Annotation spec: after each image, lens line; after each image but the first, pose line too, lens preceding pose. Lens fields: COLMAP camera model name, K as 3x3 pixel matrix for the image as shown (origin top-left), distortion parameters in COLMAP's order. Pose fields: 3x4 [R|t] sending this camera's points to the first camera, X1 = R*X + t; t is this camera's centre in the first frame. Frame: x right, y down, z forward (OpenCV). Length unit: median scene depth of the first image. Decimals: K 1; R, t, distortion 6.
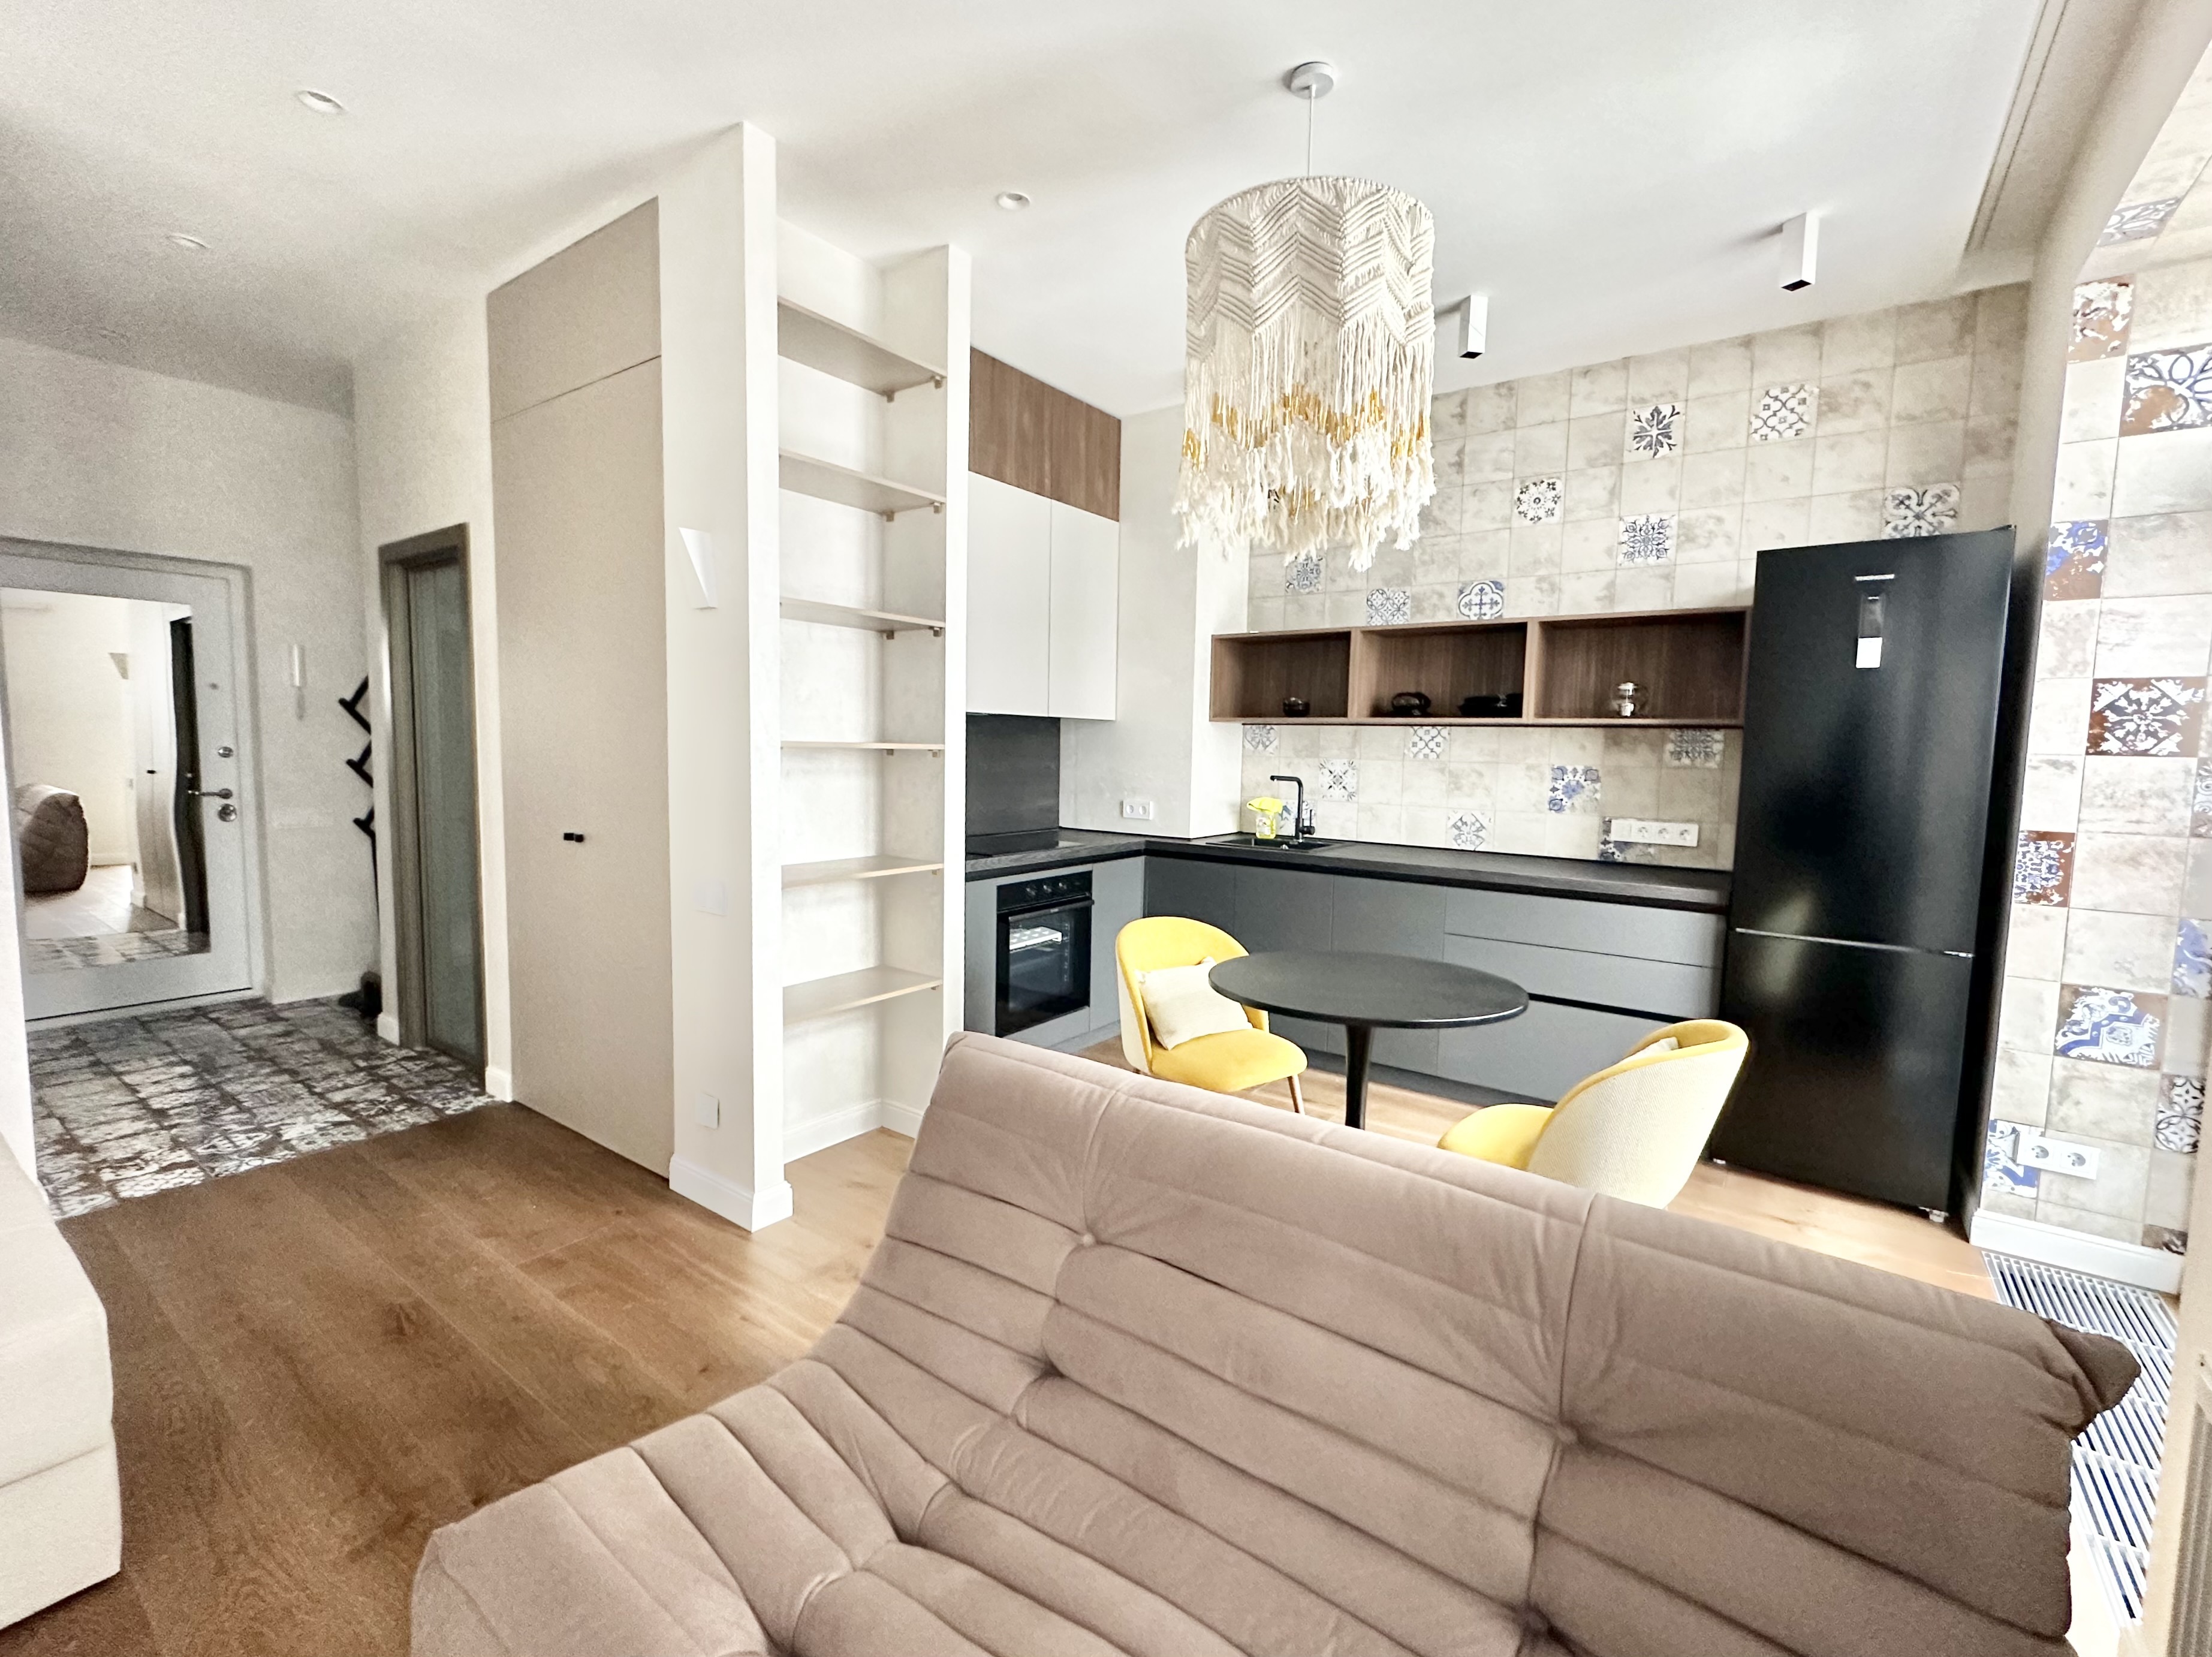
lens RADIAL K [[956.2, 0, 1107.5], [0, 956.2, 826.9], [0, 0, 1]] dist [0.000504, 0.000216]
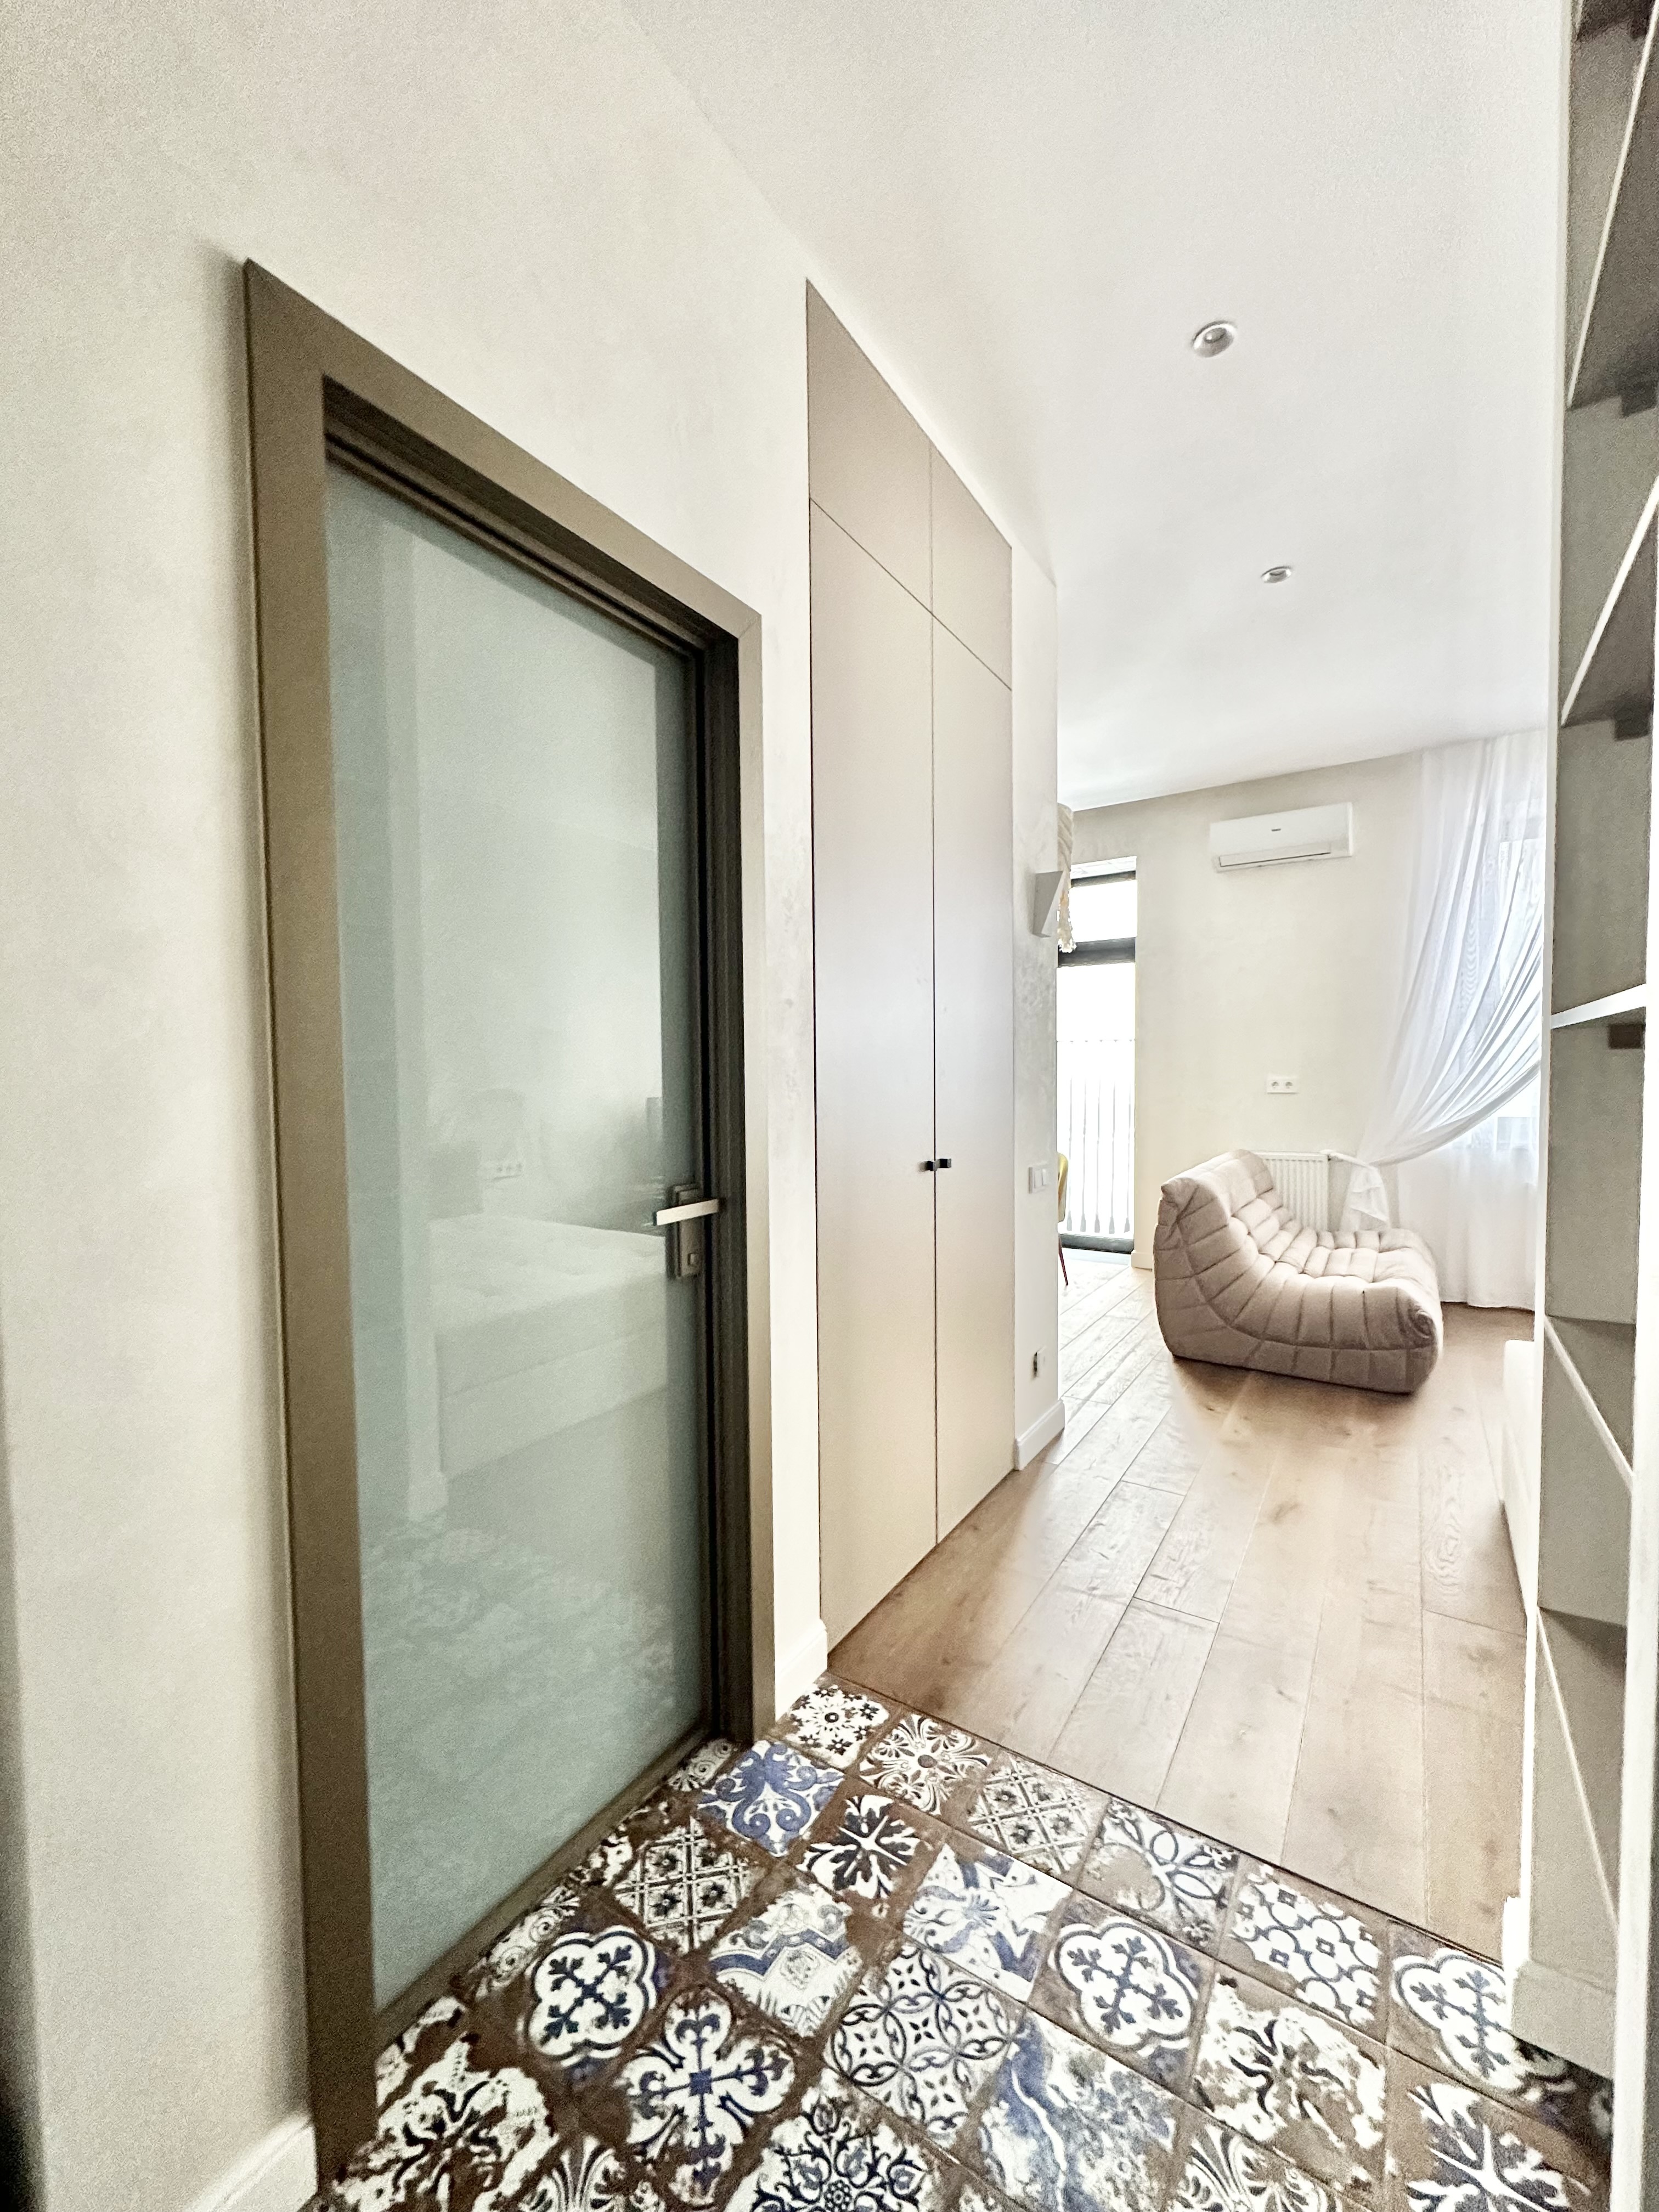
lens RADIAL K [[873.7, 0, 833.8], [0, 873.7, 1106.4], [0, 0, 1]] dist [-0.001735, -0.000304]
pose [[-0.036524, -0.061002, 0.997469, -1.222169], [0.092279, 0.993665, 0.064149, -0.086199], [-0.995063, 0.094388, -0.030664, 1.061104]]
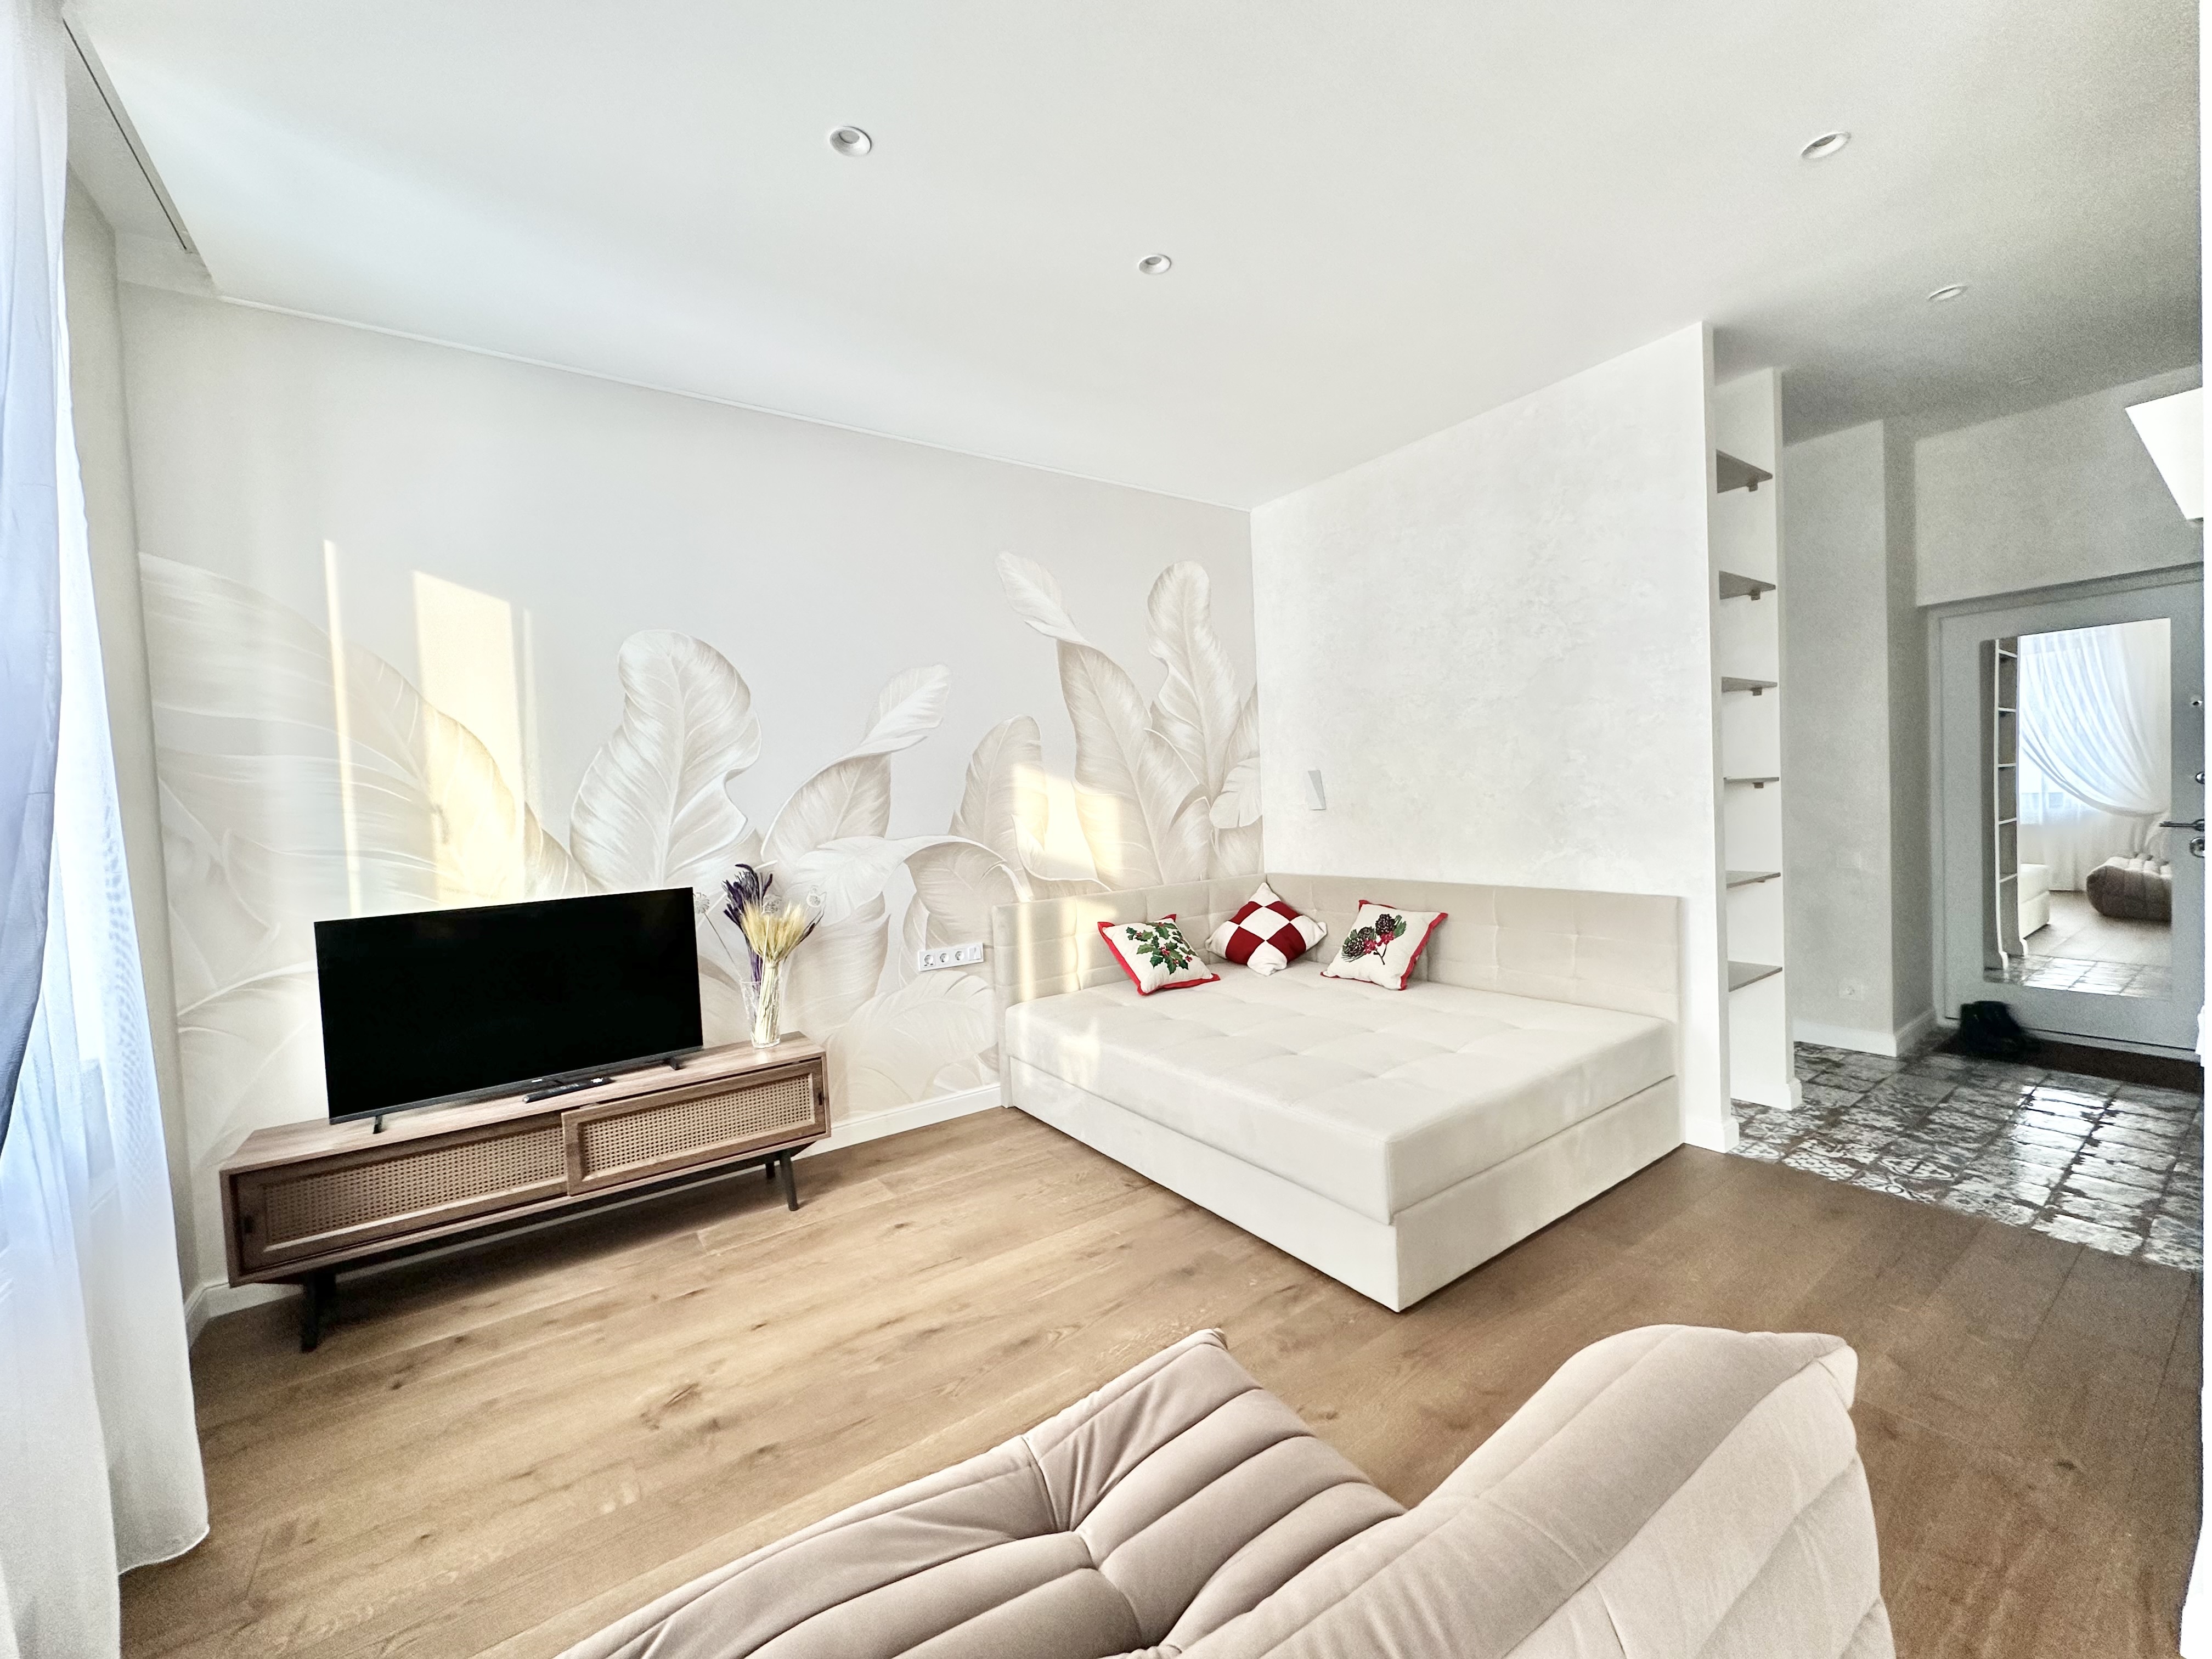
lens RADIAL K [[873.7, 0, 1105.7], [0, 873.7, 832.8], [0, 0, 1]] dist [-0.001735, -0.000304]
pose [[-0.331267, 0.028422, -0.943109, 0.229092], [-0.039957, 0.998227, 0.044118, -0.031966], [0.942691, 0.052299, -0.329543, 0.455646]]
